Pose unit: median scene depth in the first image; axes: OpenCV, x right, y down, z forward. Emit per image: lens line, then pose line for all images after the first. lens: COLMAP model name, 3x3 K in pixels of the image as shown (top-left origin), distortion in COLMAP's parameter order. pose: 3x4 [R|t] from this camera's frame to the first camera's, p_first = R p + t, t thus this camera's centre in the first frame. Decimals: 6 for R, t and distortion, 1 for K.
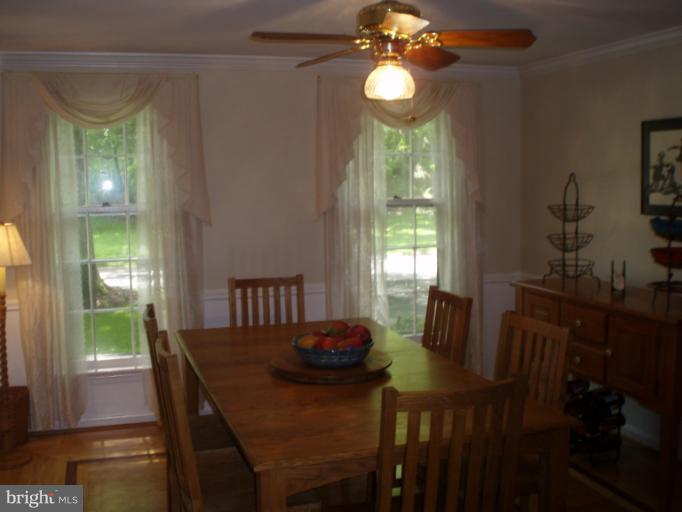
lens RADIAL K [[781.5, 0, 341.0], [0, 781.5, 256.0], [0, 0, 1]] dist [0.001255, 0.025270]
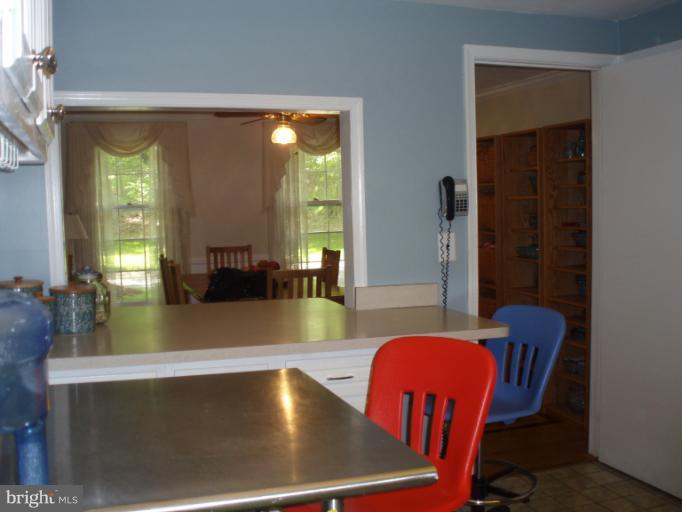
lens RADIAL K [[781.5, 0, 341.0], [0, 781.5, 256.0], [0, 0, 1]] dist [0.001255, 0.025270]
pose [[0.999742, -0.010946, 0.019922, 0.102765], [0.011425, 0.999644, -0.024100, 0.085755], [-0.019651, 0.024322, 0.999511, -0.622324]]
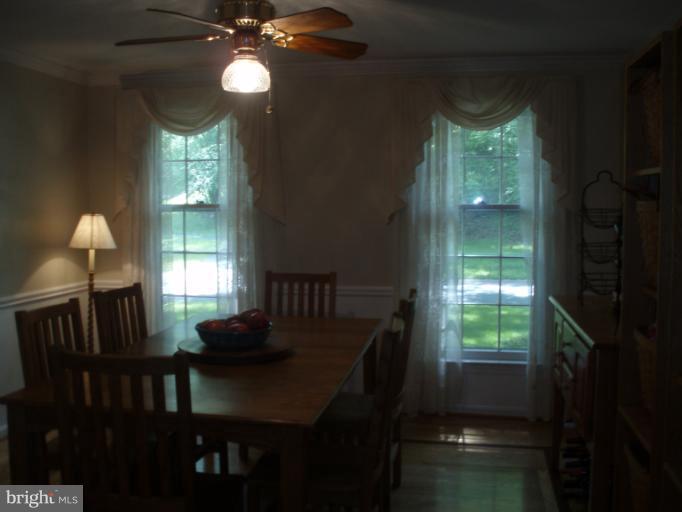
lens RADIAL K [[781.5, 0, 341.0], [0, 781.5, 256.0], [0, 0, 1]] dist [0.001255, 0.025270]
pose [[0.889133, 0.046736, -0.455257, 0.407092], [-0.058122, 0.998248, -0.011036, 0.012264], [0.453943, 0.036273, 0.890292, 0.090711]]
